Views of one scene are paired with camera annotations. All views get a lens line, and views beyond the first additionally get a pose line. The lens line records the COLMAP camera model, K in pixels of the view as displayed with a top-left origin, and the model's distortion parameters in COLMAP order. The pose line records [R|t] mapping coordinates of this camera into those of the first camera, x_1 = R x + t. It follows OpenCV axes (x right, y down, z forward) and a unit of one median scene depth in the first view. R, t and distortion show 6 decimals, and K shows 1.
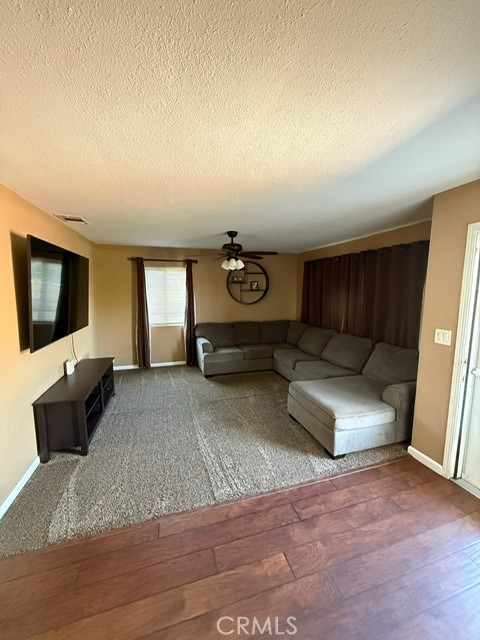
lens RADIAL K [[253.2, 0, 240.0], [0, 253.2, 320.0], [0, 0, 1]] dist [-0.000208, -0.000433]
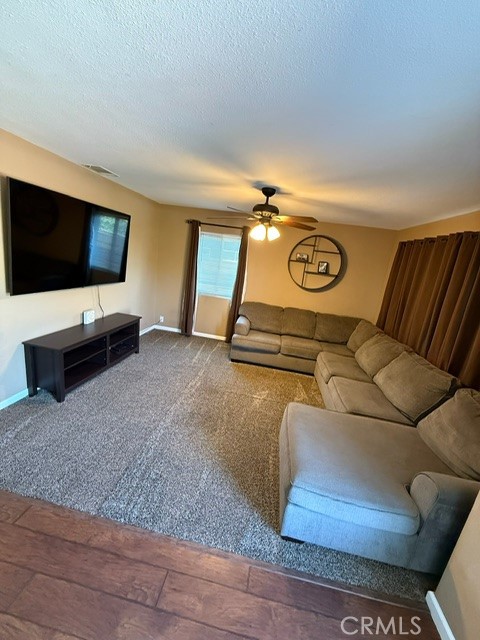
lens RADIAL K [[253.2, 0, 240.0], [0, 253.2, 320.0], [0, 0, 1]] dist [-0.000208, -0.000433]
pose [[0.893846, 0.216697, -0.392533, 0.258240], [-0.180715, 0.975313, 0.126909, -0.042030], [0.410343, -0.042500, 0.910940, 0.240711]]
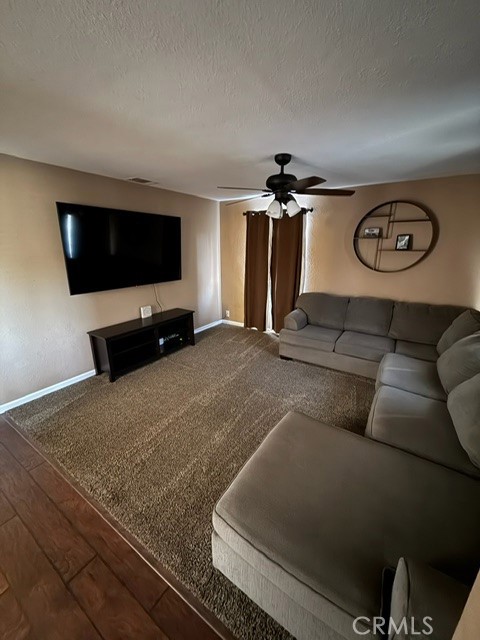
lens RADIAL K [[253.2, 0, 240.0], [0, 253.2, 320.0], [0, 0, 1]] dist [-0.000208, -0.000433]
pose [[0.644025, 0.219535, -0.732827, 0.431149], [-0.099865, 0.973868, 0.203981, -0.057750], [0.758458, -0.058186, 0.649119, 0.450460]]
